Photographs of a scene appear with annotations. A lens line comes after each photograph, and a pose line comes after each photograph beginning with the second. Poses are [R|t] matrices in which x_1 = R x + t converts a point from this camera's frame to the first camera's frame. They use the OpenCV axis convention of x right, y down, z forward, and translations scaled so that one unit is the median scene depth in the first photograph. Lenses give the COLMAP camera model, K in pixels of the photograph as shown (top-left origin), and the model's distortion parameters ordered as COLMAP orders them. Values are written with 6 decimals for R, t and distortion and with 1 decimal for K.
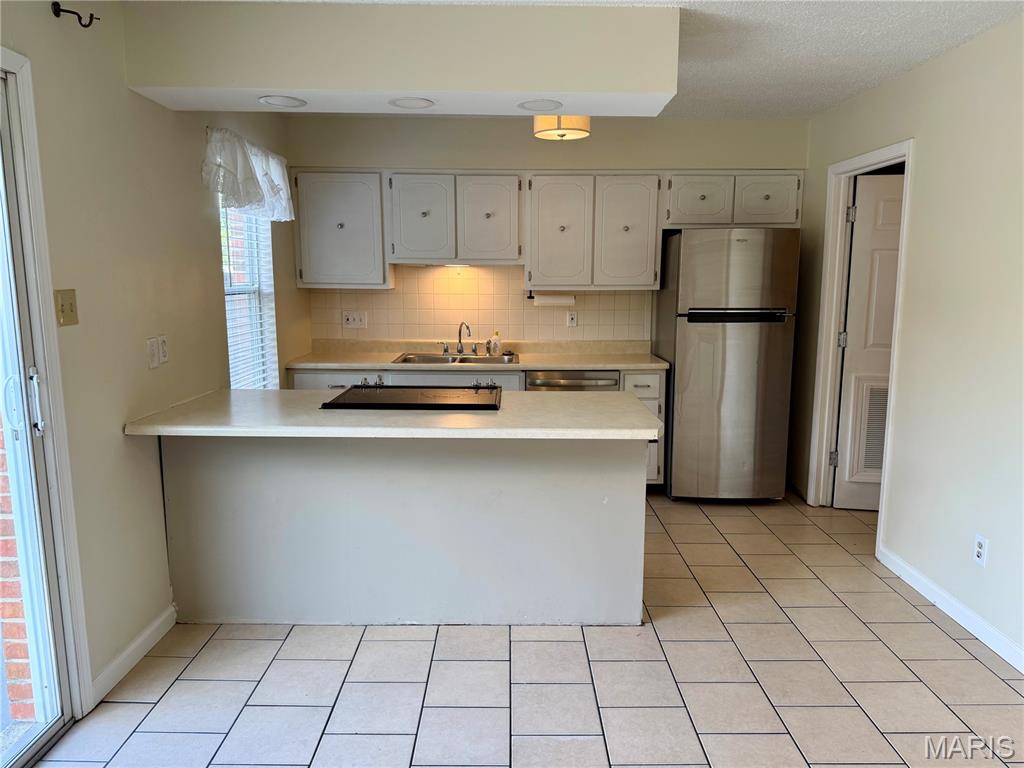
lens RADIAL K [[719.2, 0, 514.1], [0, 719.2, 392.4], [0, 0, 1]] dist [0.055258, -0.081019]
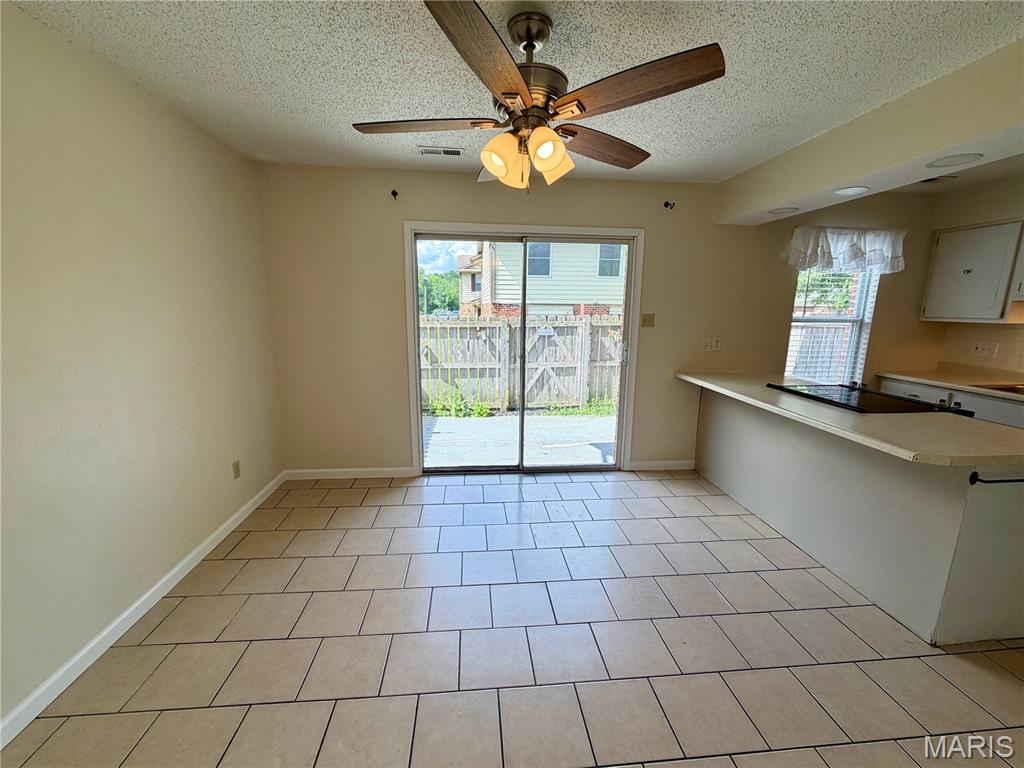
lens RADIAL K [[407.5, 0, 508.1], [0, 407.5, 384.8], [0, 0, 1]] dist [-0.001129, 0.000392]
pose [[0.085267, 0.186243, -0.978797, 0.565926], [-0.169570, 0.970755, 0.169941, -0.037712], [0.981823, 0.151484, 0.114355, 0.241860]]
